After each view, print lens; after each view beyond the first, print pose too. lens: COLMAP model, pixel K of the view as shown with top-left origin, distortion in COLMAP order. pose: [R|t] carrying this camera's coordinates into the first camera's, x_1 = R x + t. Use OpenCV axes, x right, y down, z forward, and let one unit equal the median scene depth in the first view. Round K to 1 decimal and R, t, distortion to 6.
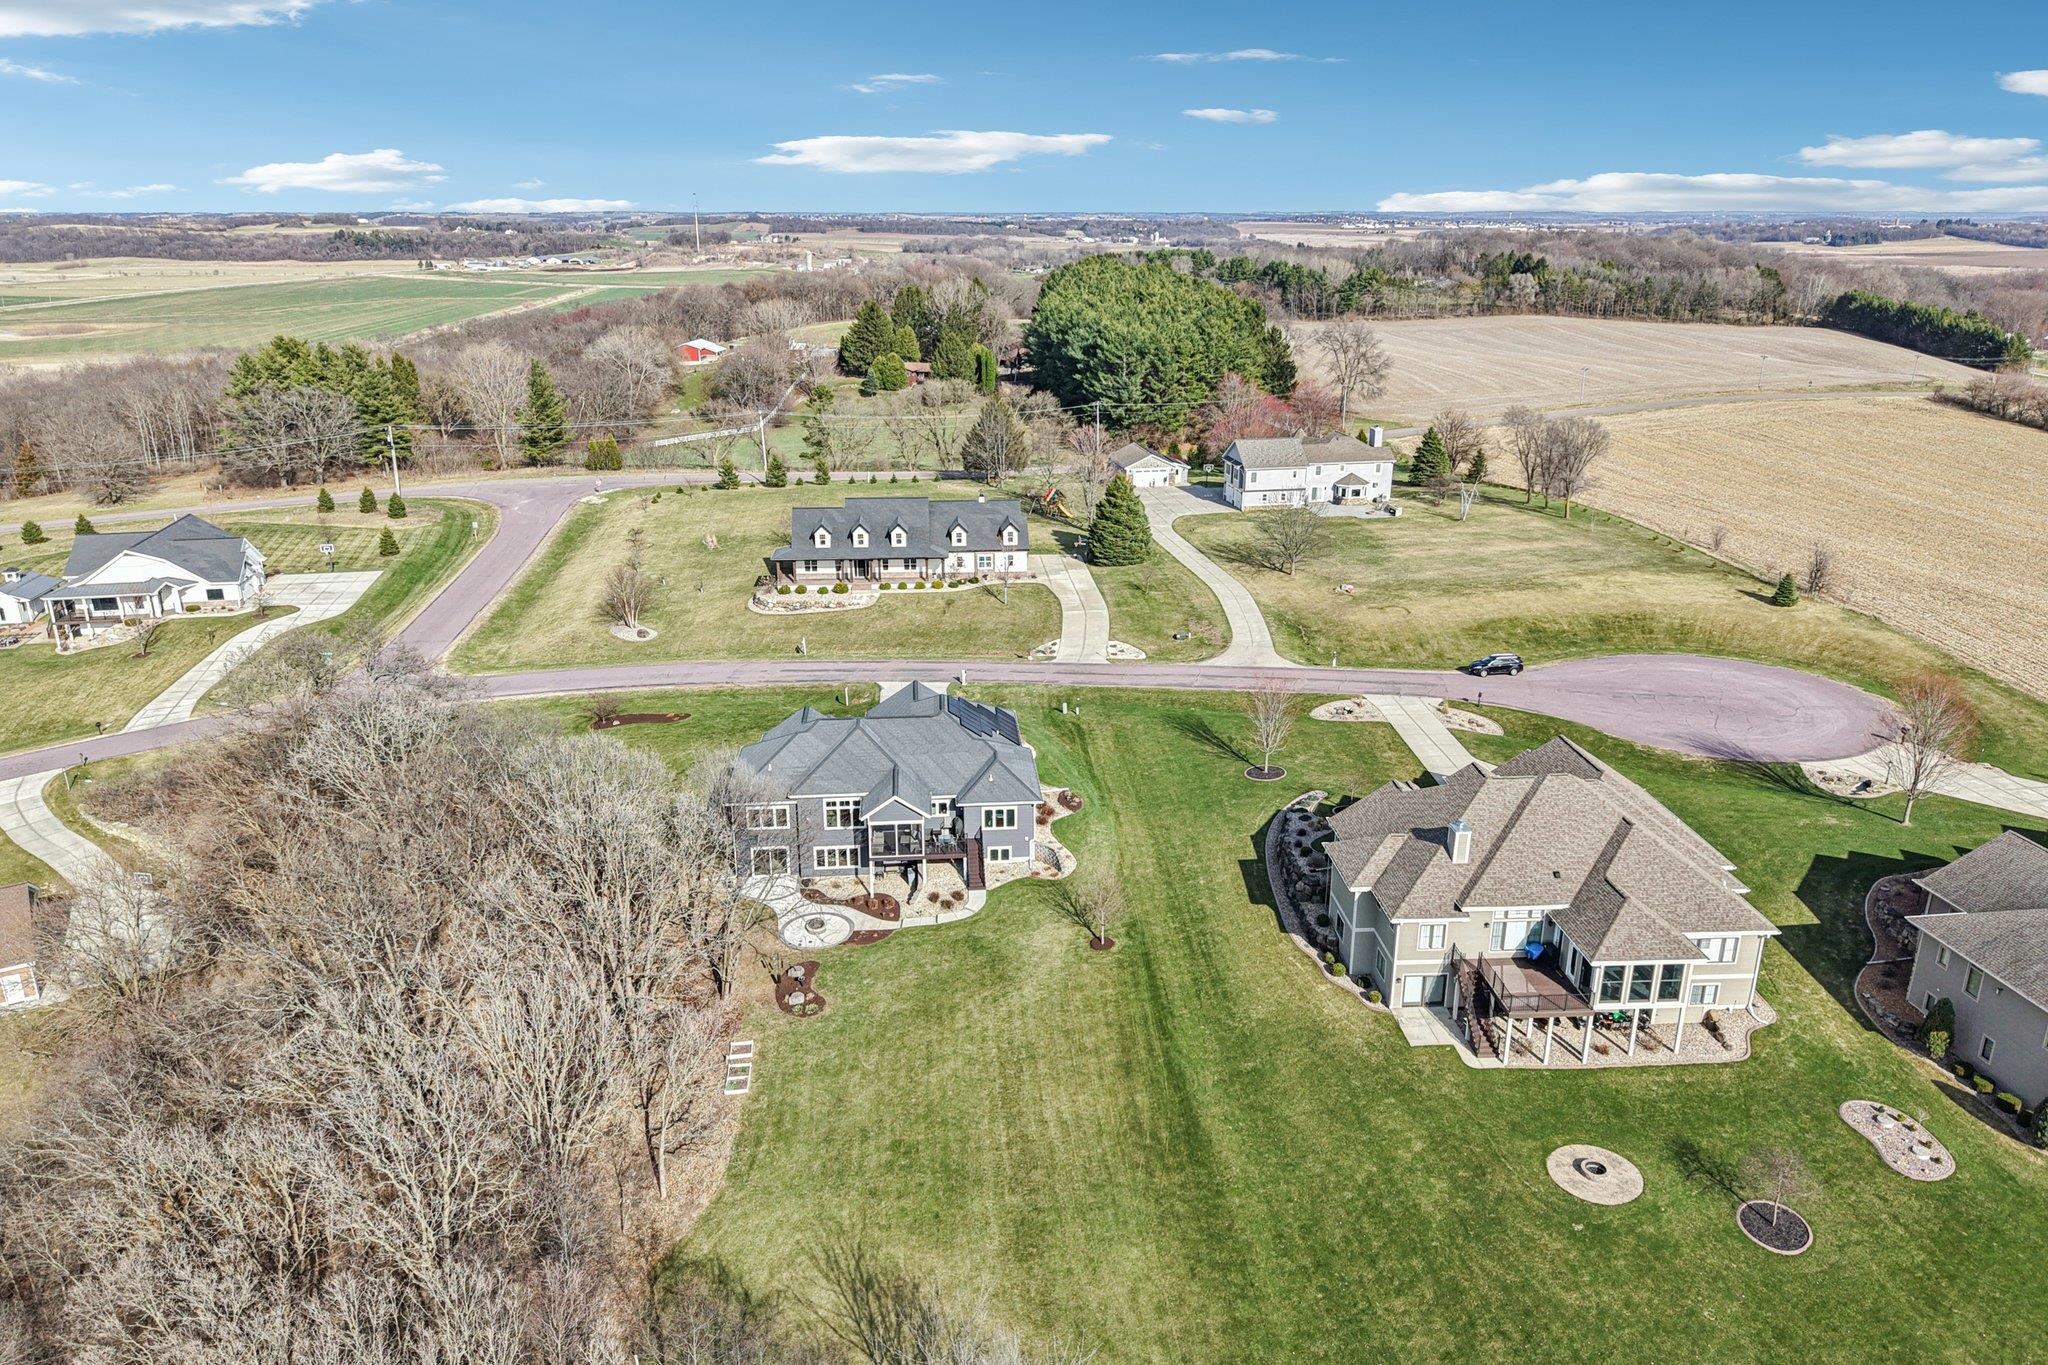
lens RADIAL K [[1399.6, 0, 1024.0], [0, 1399.6, 682.5], [0, 0, 1]] dist [0.047197, -0.072747]
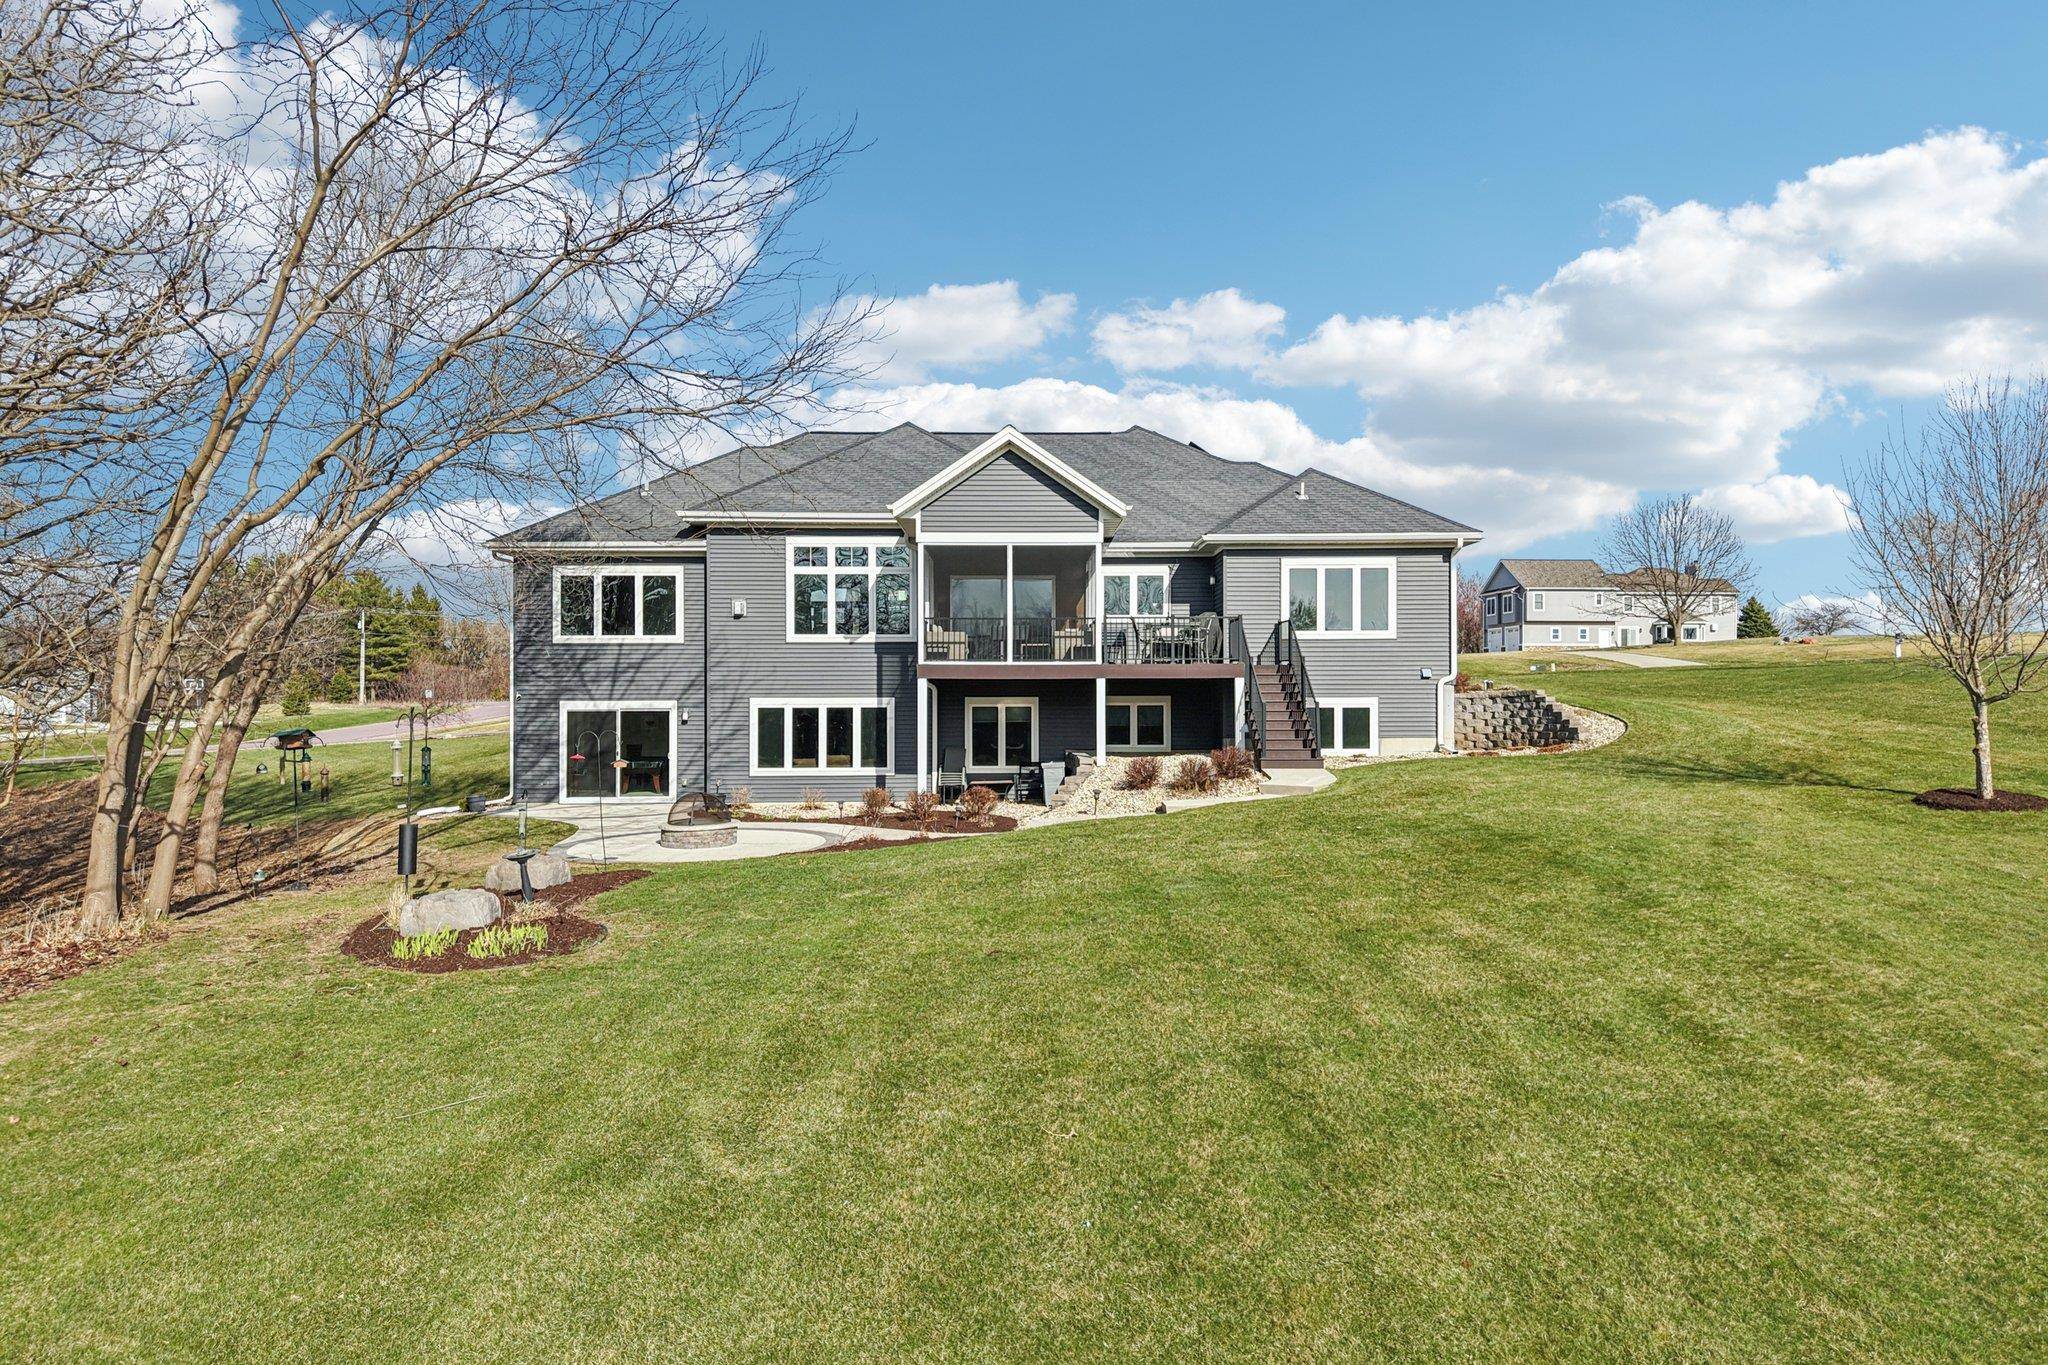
lens RADIAL K [[1399.6, 0, 1024.0], [0, 1399.6, 682.5], [0, 0, 1]] dist [0.047197, -0.072747]
pose [[0.997803, -0.001059, -0.066241, -0.041701], [-0.020791, 0.944354, -0.328273, 0.136439], [0.062902, 0.328929, 0.942257, 0.439401]]
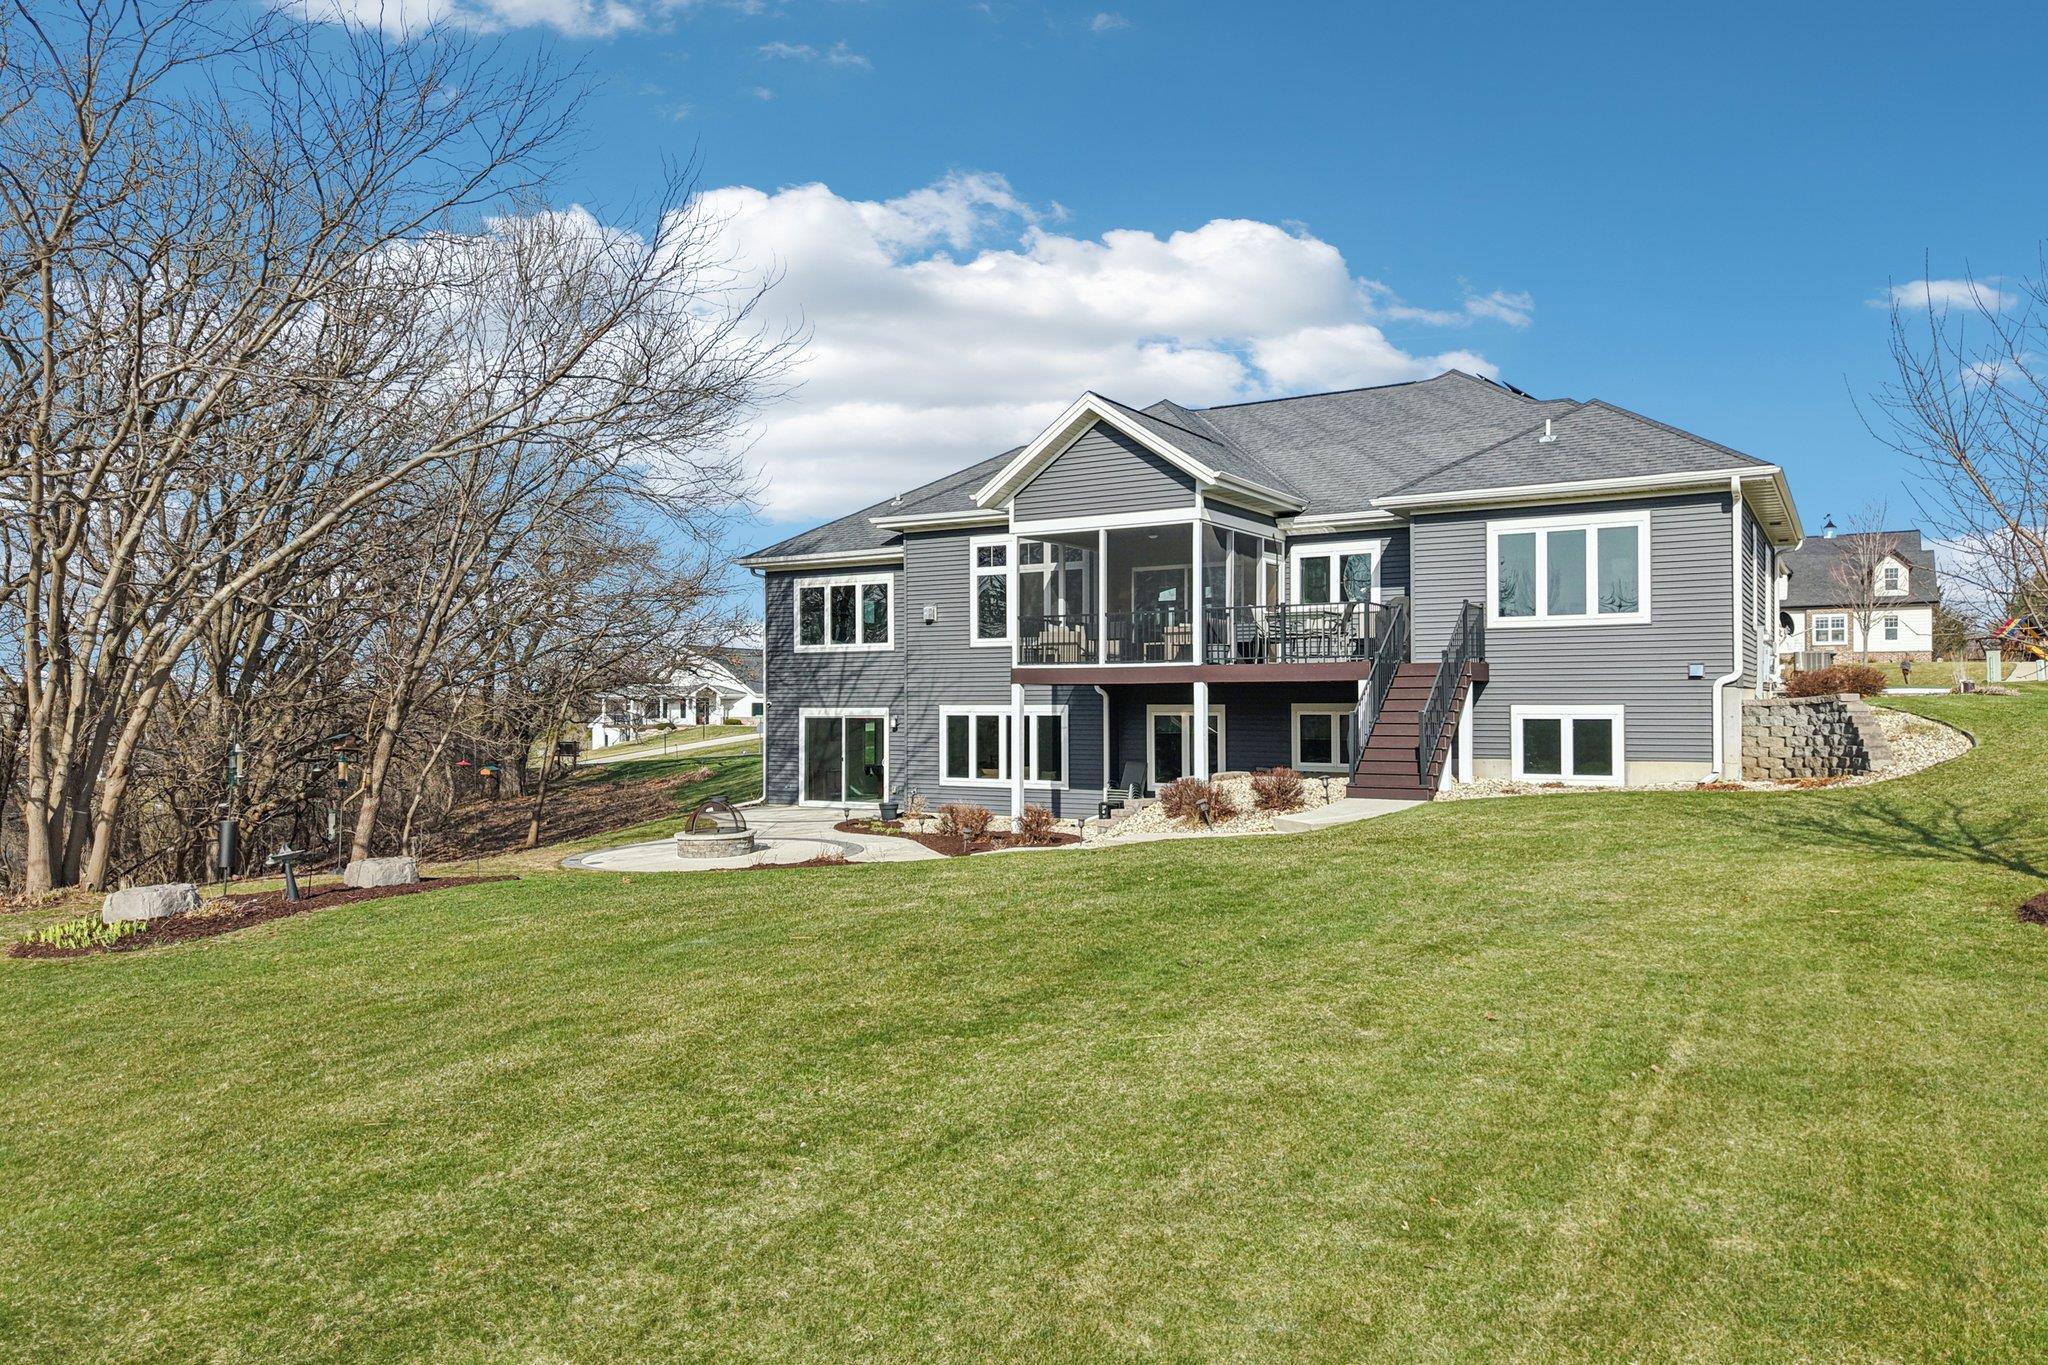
lens RADIAL K [[1371.4, 0, 1024.0], [0, 1371.4, 682.5], [0, 0, 1]] dist [0.046914, -0.065655]
pose [[0.811663, -0.009380, -0.584051, 0.026880], [-0.185918, 0.943725, -0.273528, 0.120469], [0.553749, 0.330598, 0.764243, 0.486448]]
